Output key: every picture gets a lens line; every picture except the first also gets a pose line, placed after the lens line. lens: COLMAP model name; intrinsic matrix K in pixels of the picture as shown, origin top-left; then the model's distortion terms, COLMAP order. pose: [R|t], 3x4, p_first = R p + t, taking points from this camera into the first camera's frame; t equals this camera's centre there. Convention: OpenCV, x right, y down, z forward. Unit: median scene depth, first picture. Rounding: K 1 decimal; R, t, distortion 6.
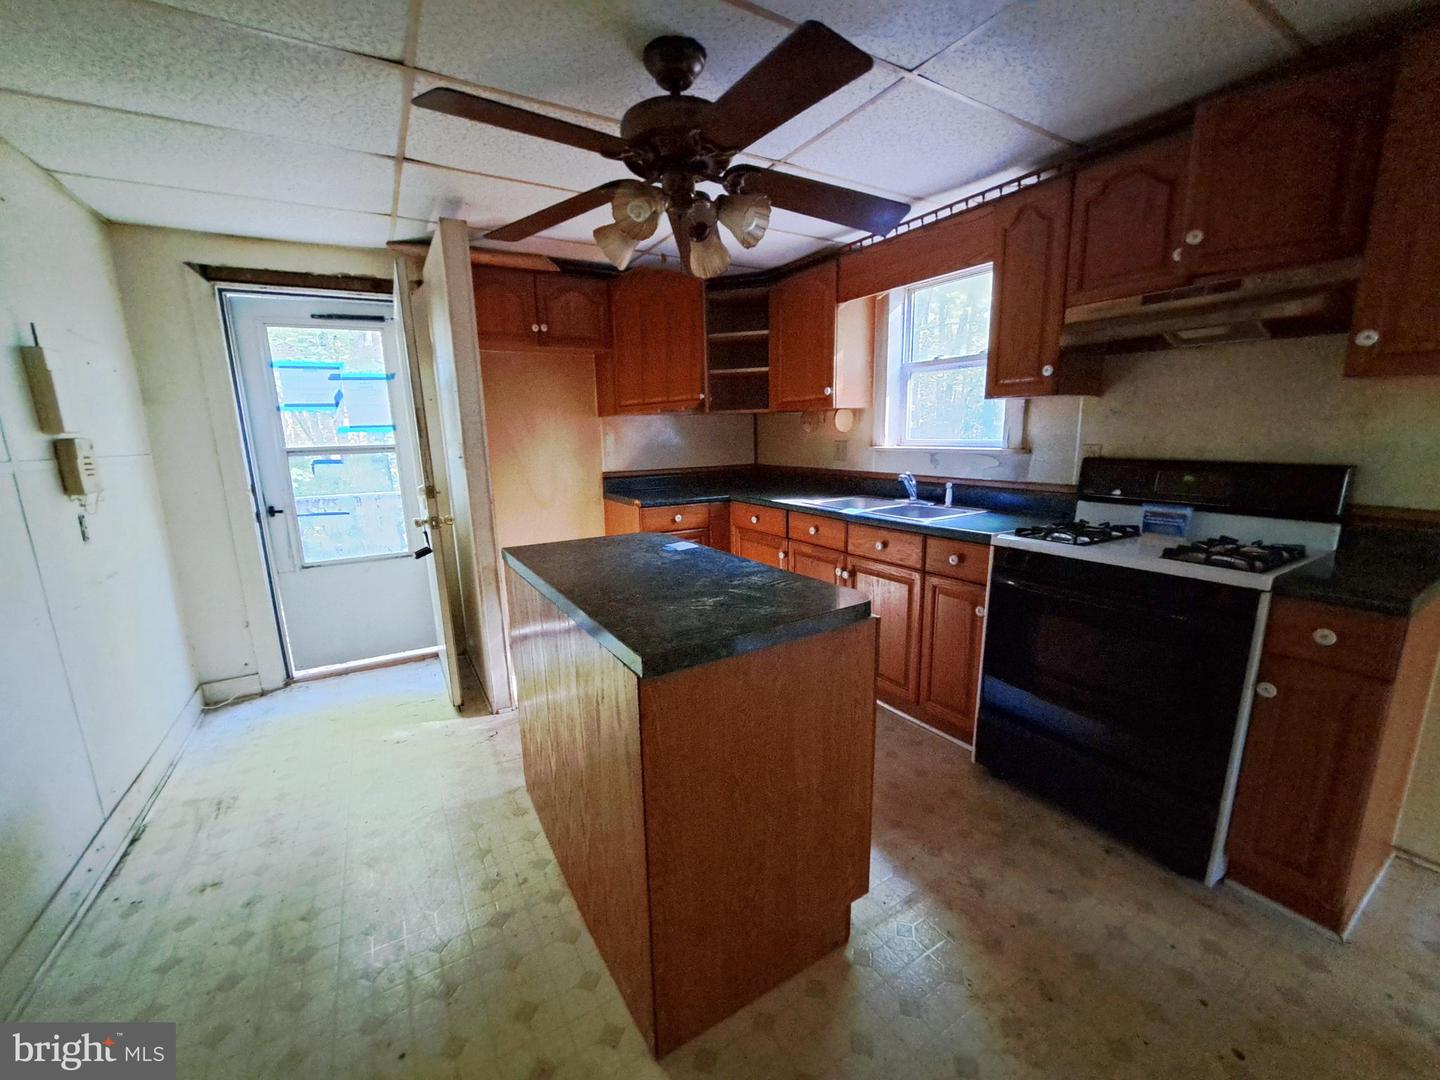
lens RADIAL K [[582.0, 0, 716.1], [0, 582.0, 543.7], [0, 0, 1]] dist [-0.001776, -0.000168]
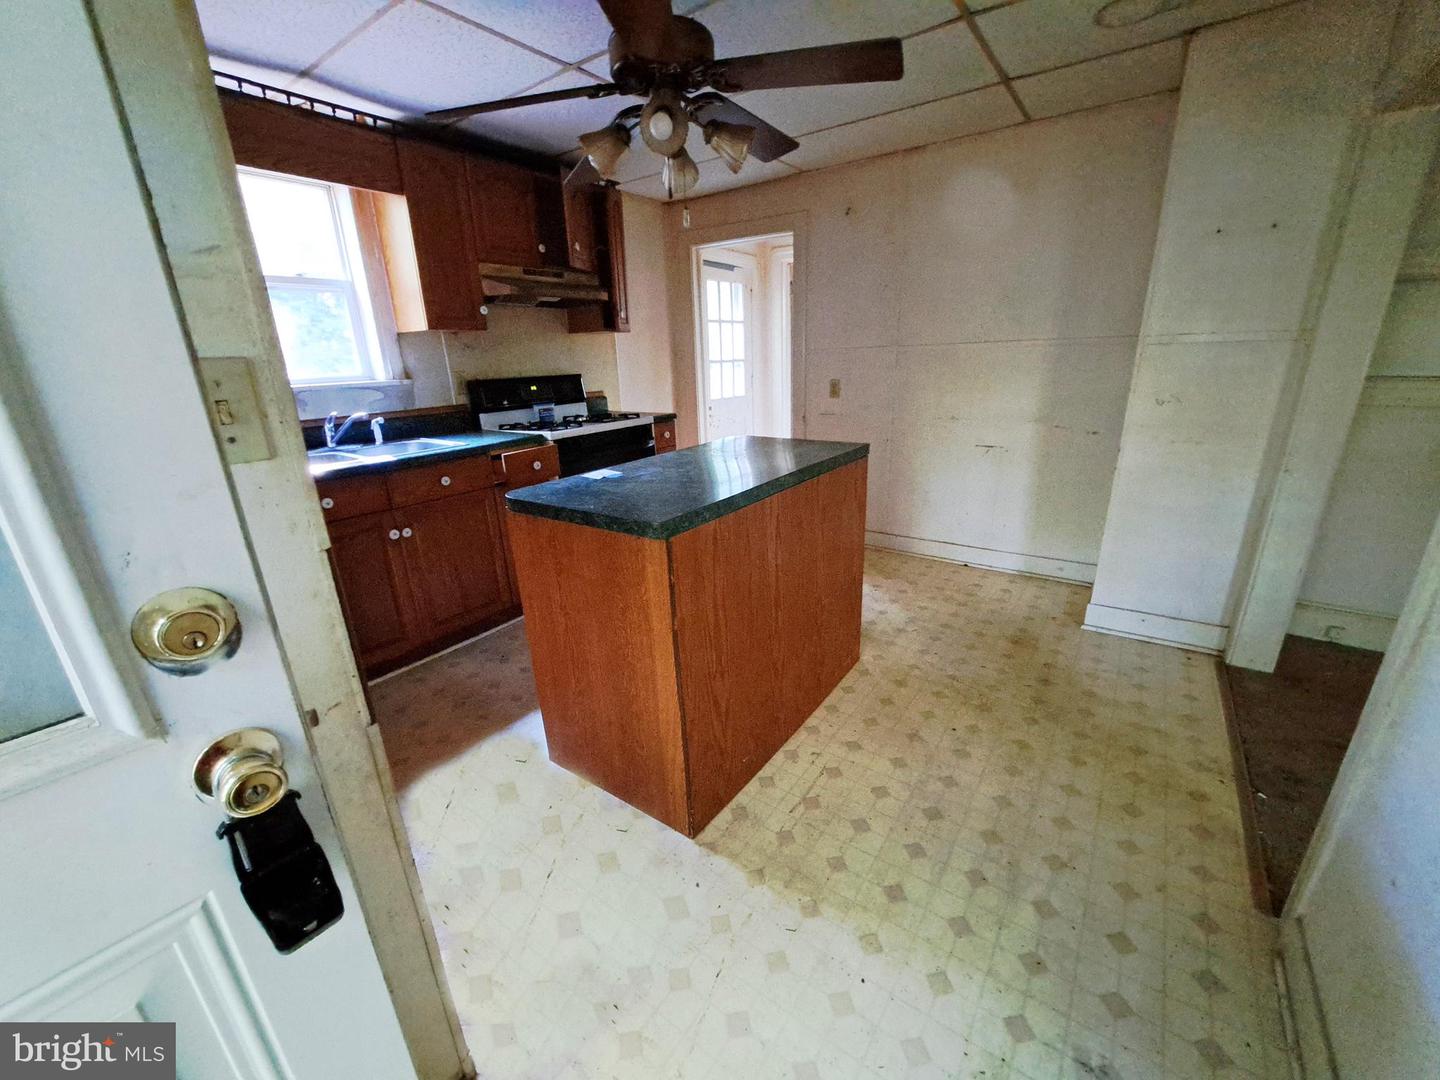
lens RADIAL K [[569.9, 0, 720.0], [0, 569.9, 540.0], [0, 0, 1]] dist [0.000095, -0.000038]
pose [[-0.395474, -0.254680, 0.882461, -0.826125], [0.223322, 0.905292, 0.361350, -0.162327], [-0.890914, 0.339978, -0.301144, 1.003600]]
